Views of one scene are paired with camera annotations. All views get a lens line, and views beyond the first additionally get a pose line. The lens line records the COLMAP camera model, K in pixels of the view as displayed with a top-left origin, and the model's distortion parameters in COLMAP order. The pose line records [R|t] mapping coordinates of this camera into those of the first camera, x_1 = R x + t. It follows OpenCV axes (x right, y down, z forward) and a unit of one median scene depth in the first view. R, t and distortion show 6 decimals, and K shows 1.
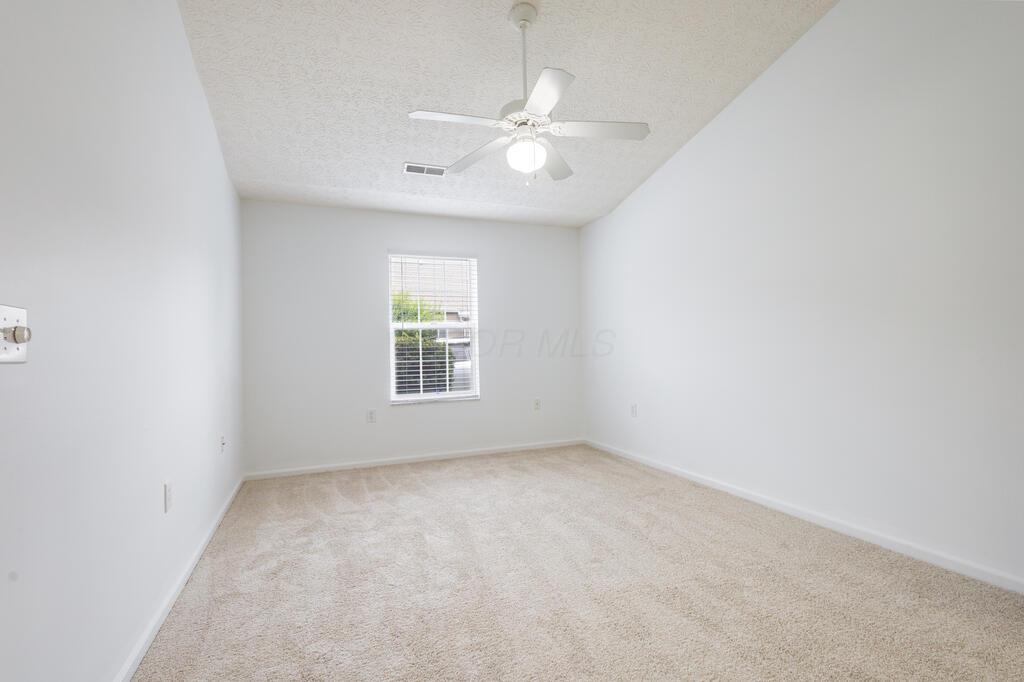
lens RADIAL K [[482.8, 0, 510.7], [0, 482.8, 325.8], [0, 0, 1]] dist [0.000759, -0.001677]
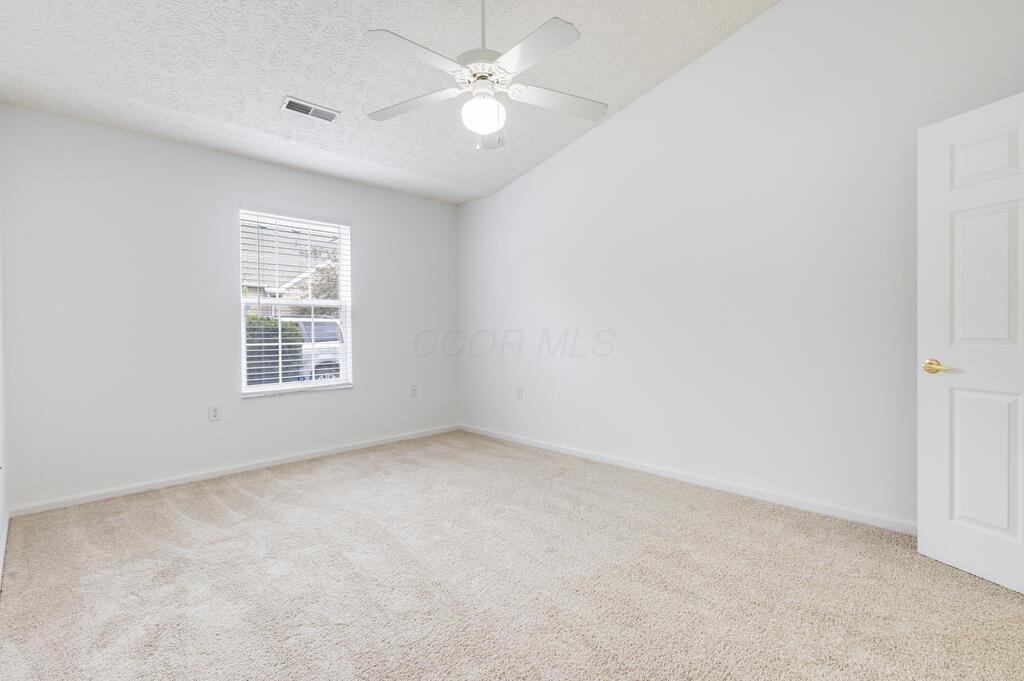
lens RADIAL K [[482.8, 0, 510.7], [0, 482.8, 325.3], [0, 0, 1]] dist [0.000759, -0.001677]
pose [[0.916367, 0.016799, 0.399986, -0.206579], [-0.031122, 0.999085, 0.029340, 0.005818], [-0.399127, -0.039334, 0.916052, 0.112951]]
